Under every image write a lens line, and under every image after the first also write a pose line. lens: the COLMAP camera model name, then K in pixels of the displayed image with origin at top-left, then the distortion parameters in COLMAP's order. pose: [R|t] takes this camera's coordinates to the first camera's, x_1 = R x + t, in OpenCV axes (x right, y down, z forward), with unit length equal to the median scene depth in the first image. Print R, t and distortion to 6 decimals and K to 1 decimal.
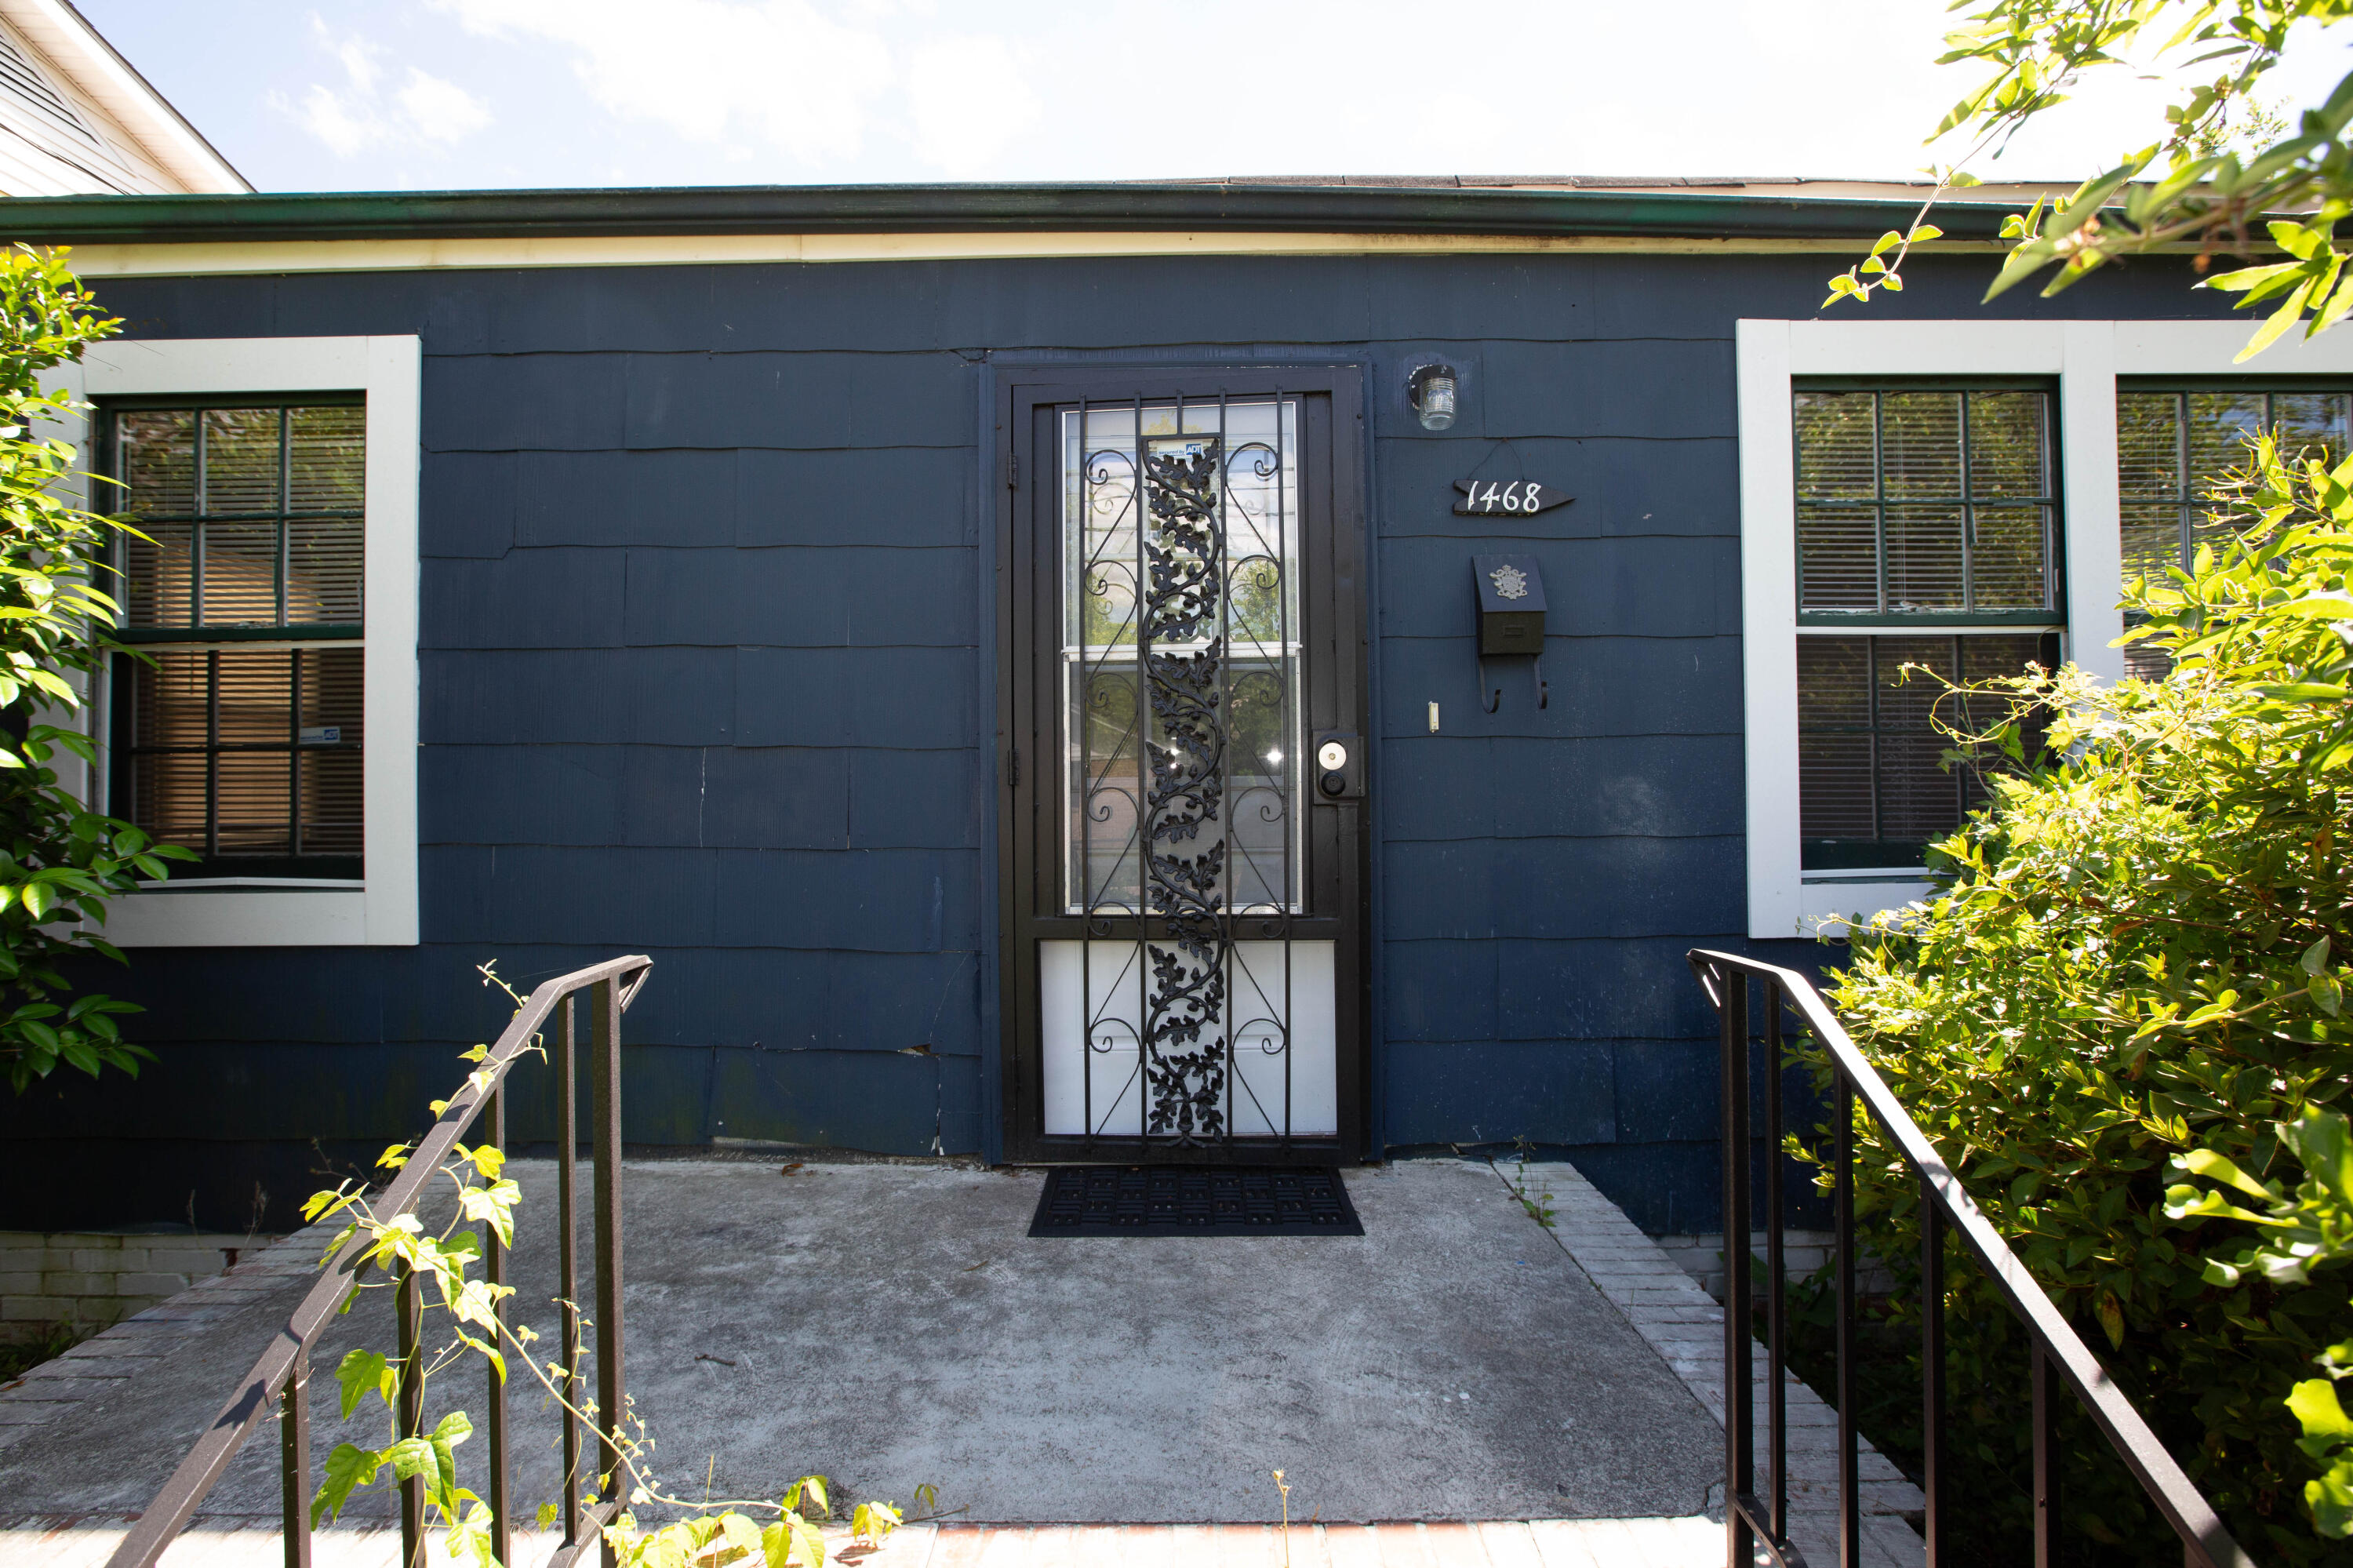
lens RADIAL K [[1062.7, 0, 1178.8], [0, 1062.7, 757.2], [0, 0, 1]] dist [-0.000744, -0.001160]
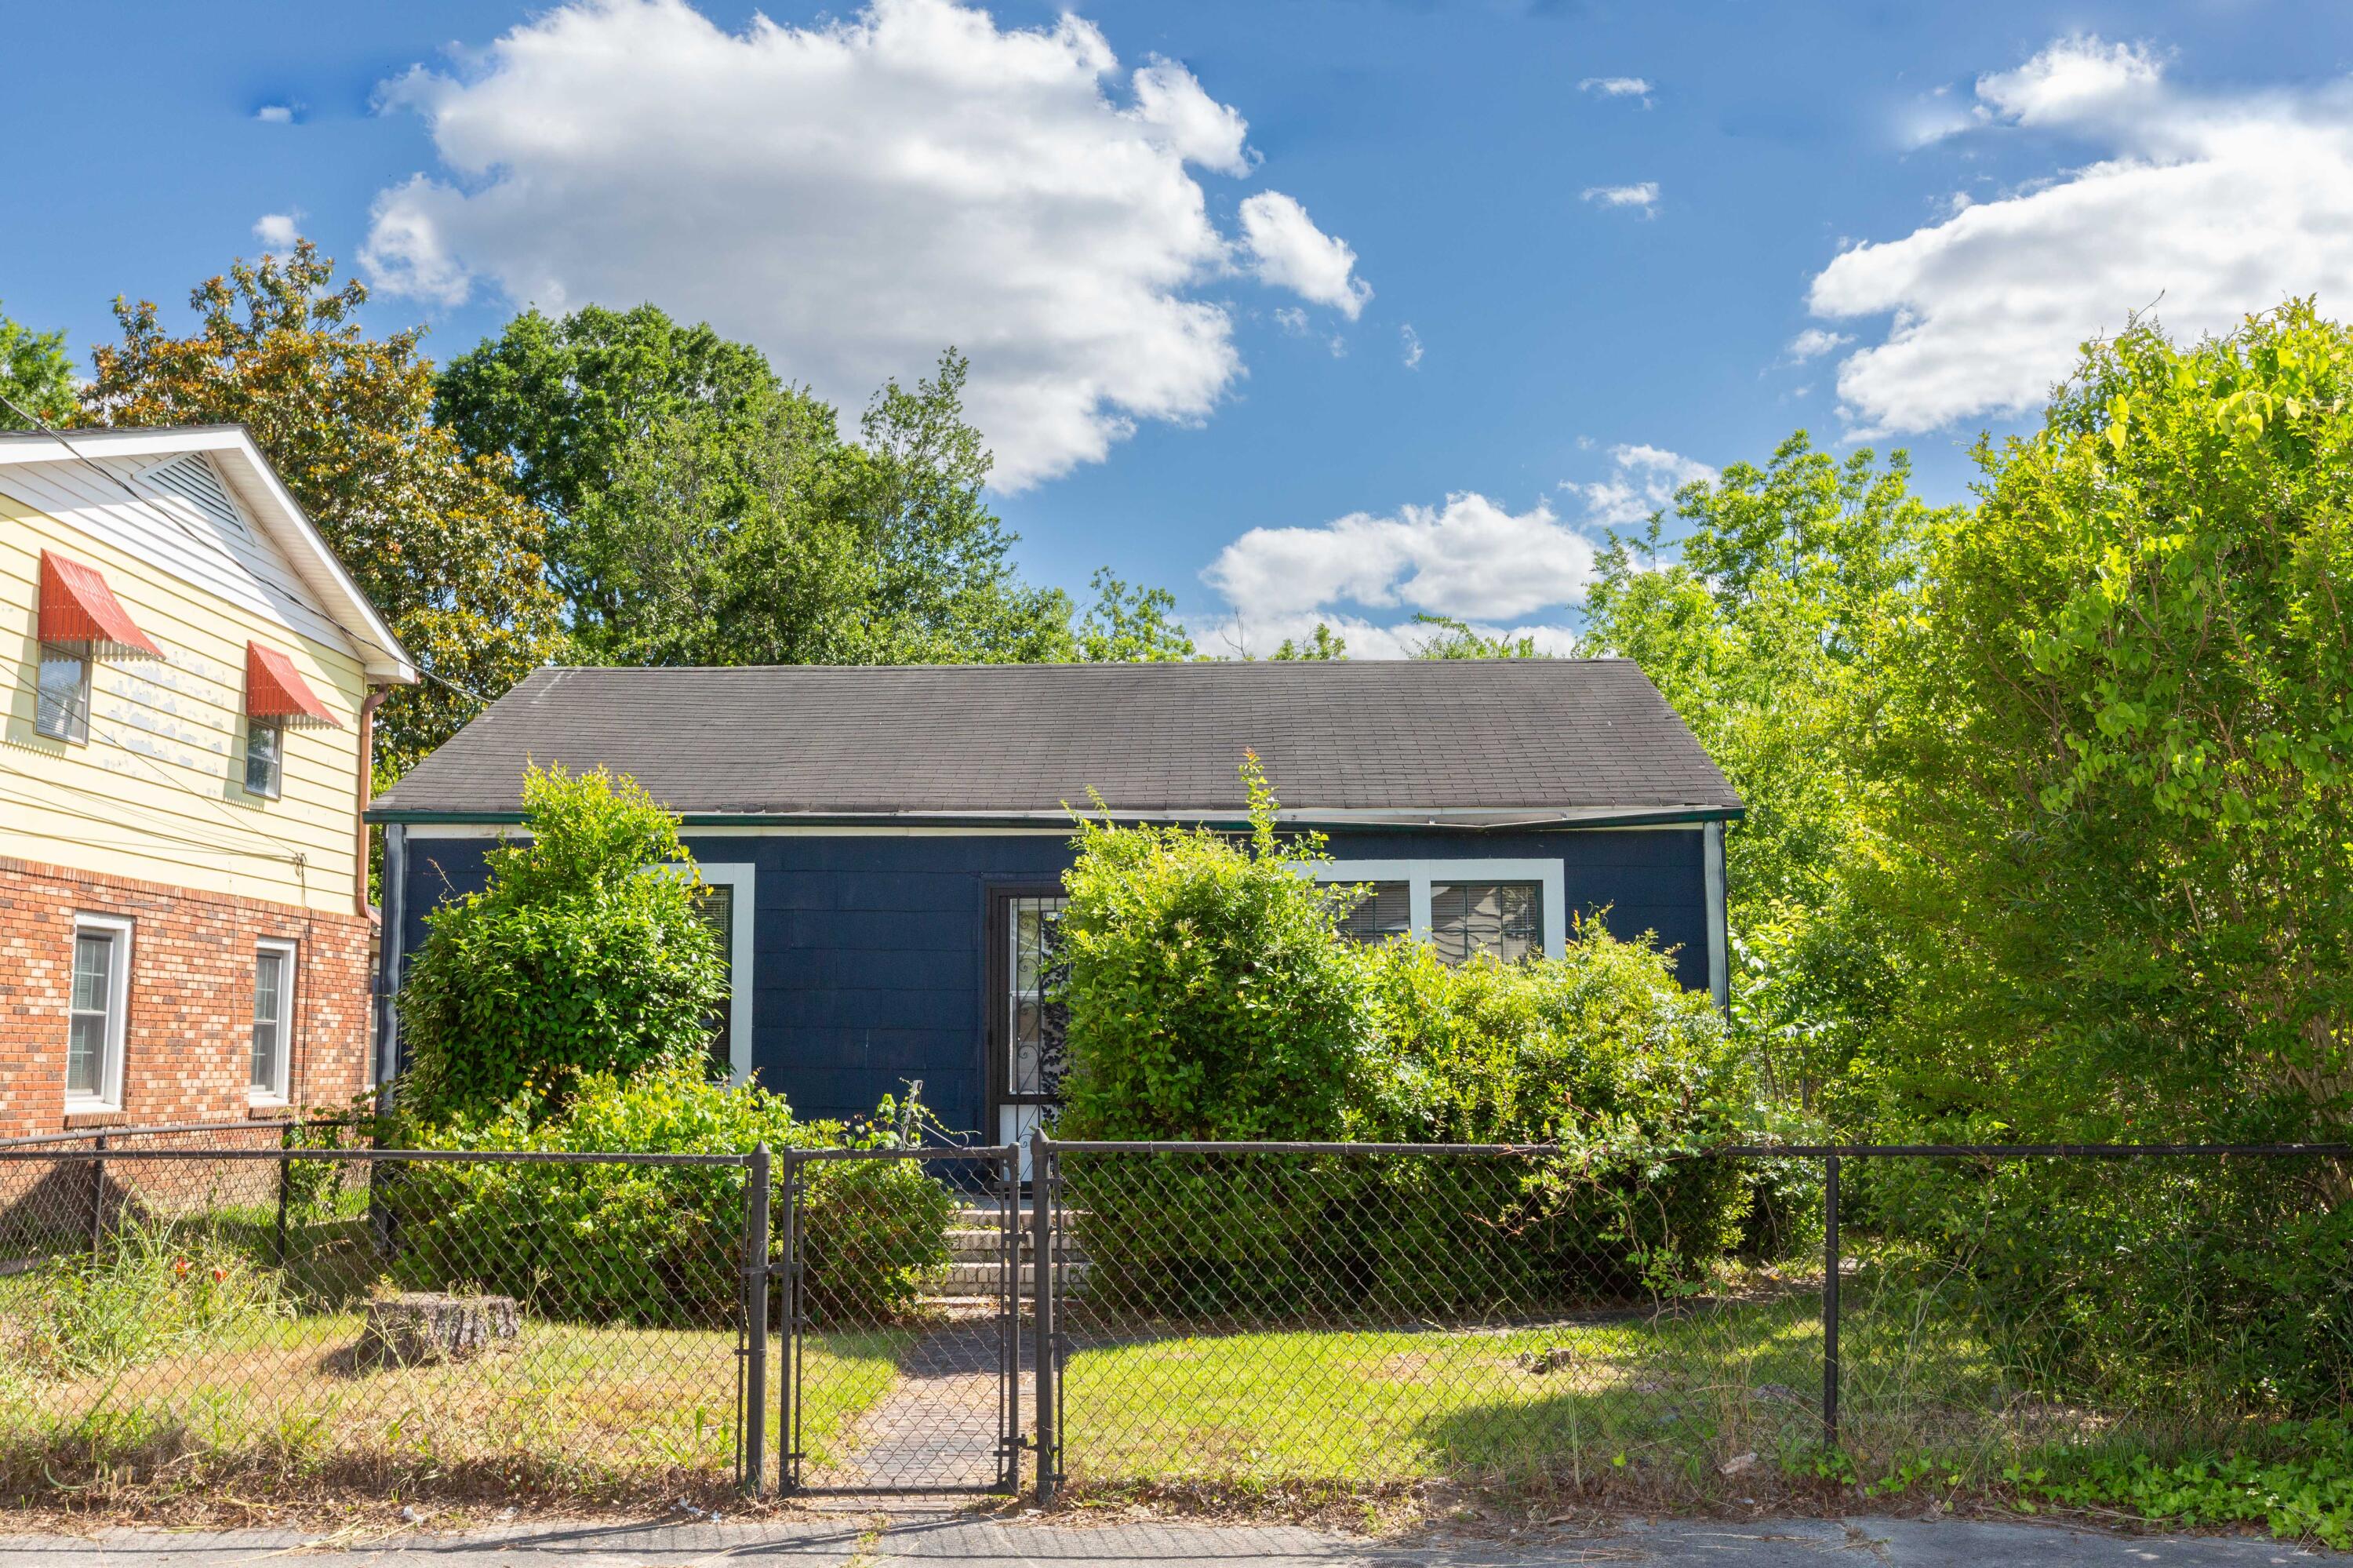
lens RADIAL K [[2349.7, 0, 1176.5], [0, 2349.7, 784.0], [0, 0, 1]] dist [-0.002270, 0.017762]
pose [[0.999854, 0.004479, -0.016509, 0.395515], [-0.005953, 0.995892, -0.090357, -0.091723], [0.016037, 0.090442, 0.995773, -4.815546]]
